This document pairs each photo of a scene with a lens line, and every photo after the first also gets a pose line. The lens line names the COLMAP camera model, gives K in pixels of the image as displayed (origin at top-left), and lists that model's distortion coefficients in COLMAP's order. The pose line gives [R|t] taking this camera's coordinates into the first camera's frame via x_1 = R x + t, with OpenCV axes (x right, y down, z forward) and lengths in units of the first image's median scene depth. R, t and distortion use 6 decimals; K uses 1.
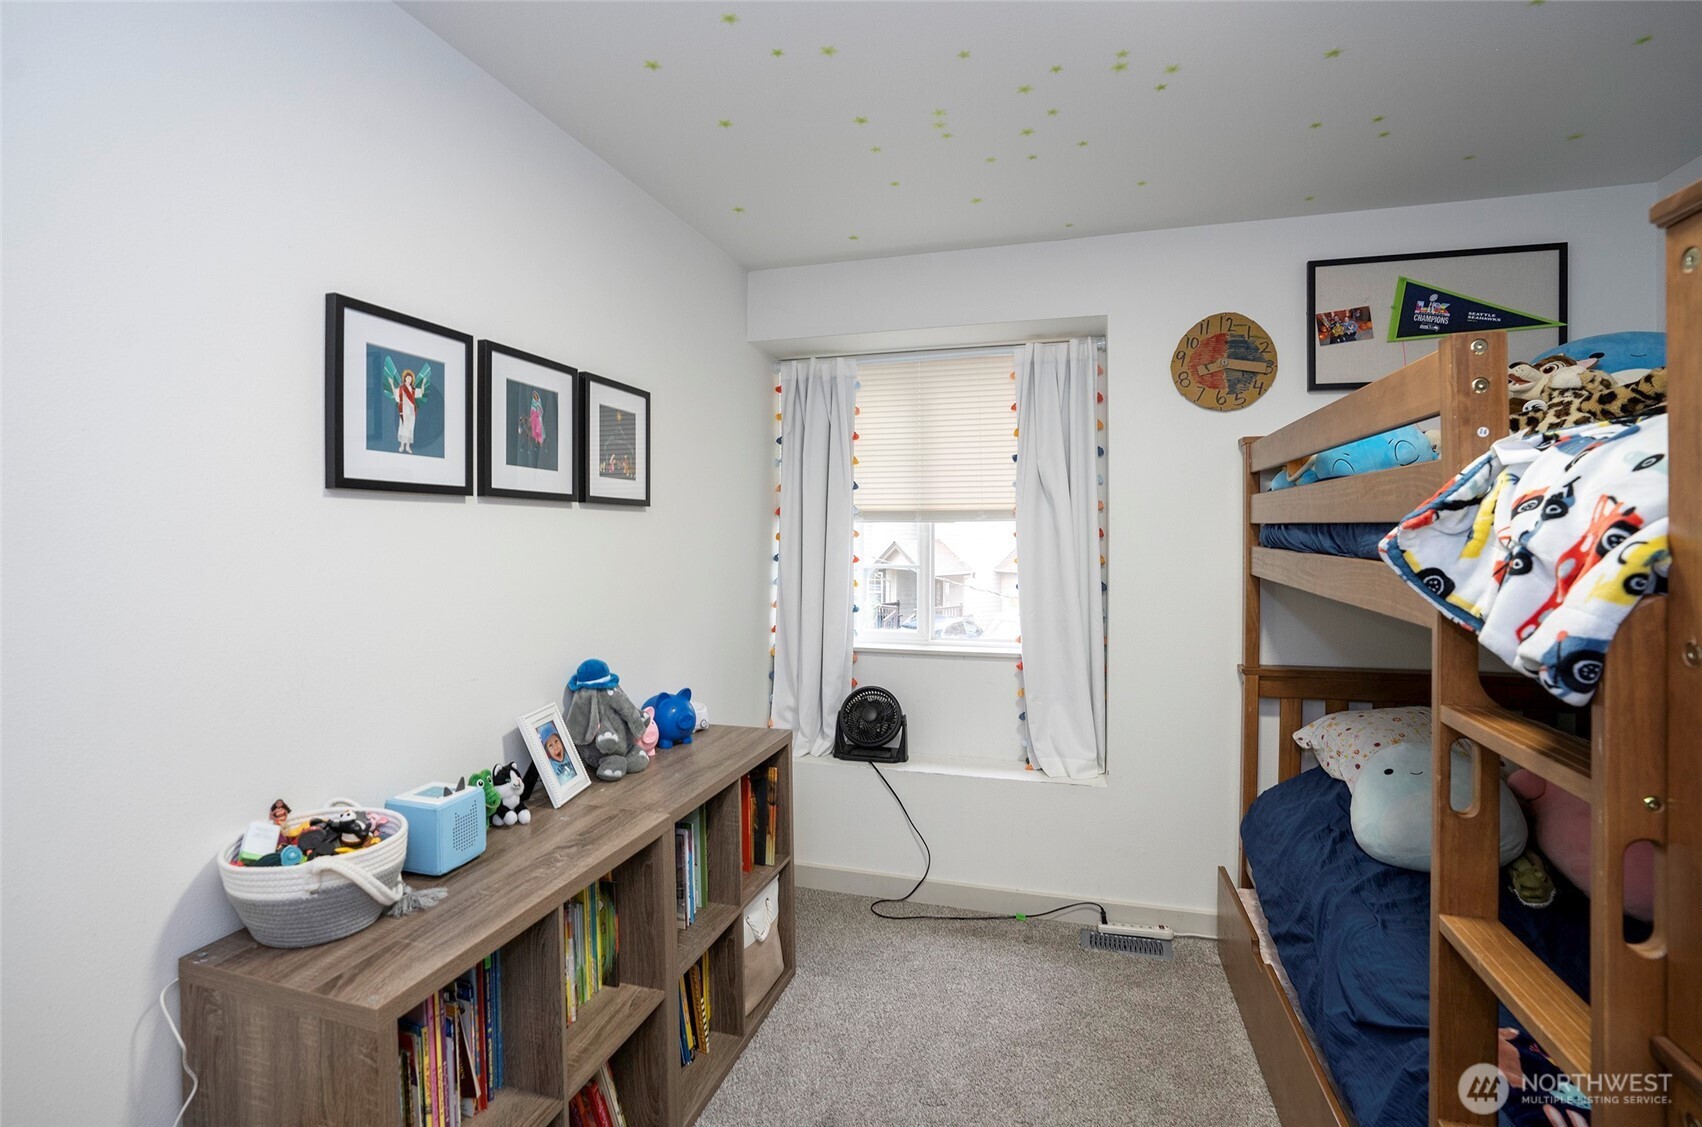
lens RADIAL K [[824.7, 0, 855.9], [0, 824.7, 543.7], [0, 0, 1]] dist [-0.068937, 0.031922]
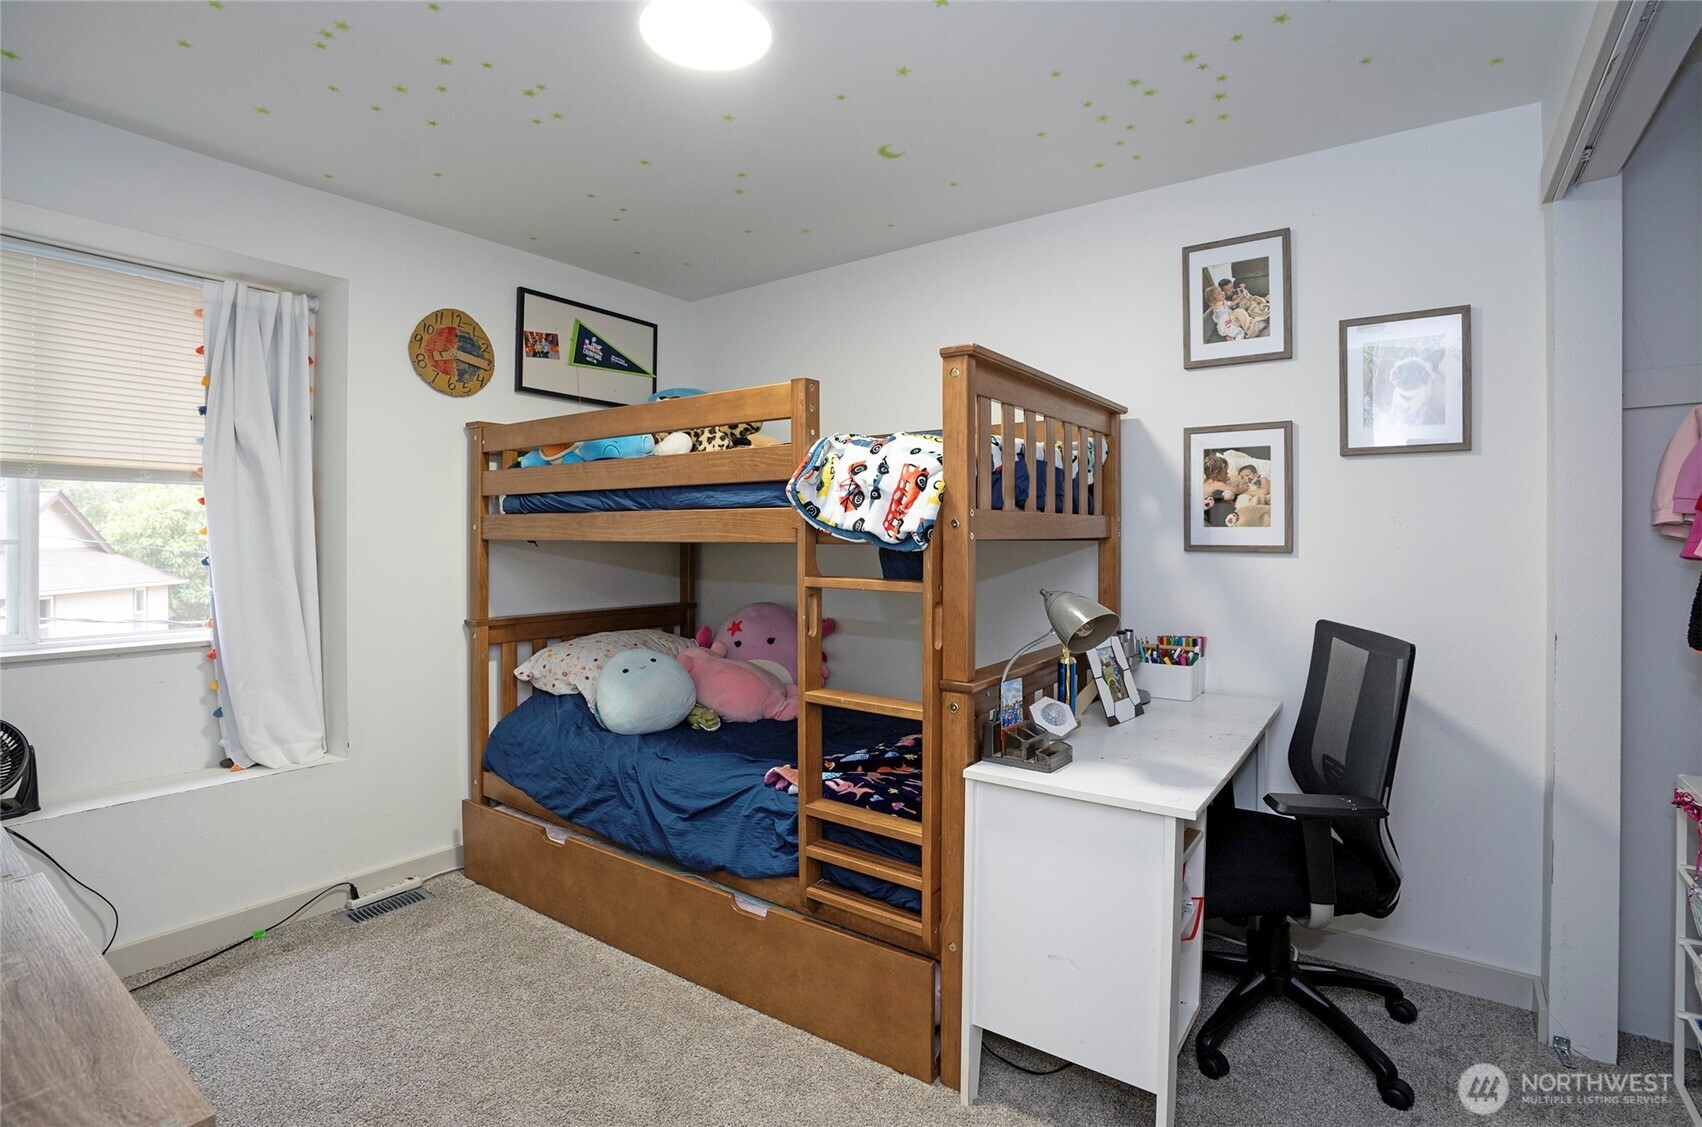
lens RADIAL K [[798.8, 0, 859.8], [0, 798.8, 547.3], [0, 0, 1]] dist [-0.065316, 0.024328]
pose [[0.317531, -0.005387, 0.948232, -0.417849], [0.016133, 0.999870, 0.000278, 0.057723], [-0.948111, 0.015209, 0.317577, 0.127333]]
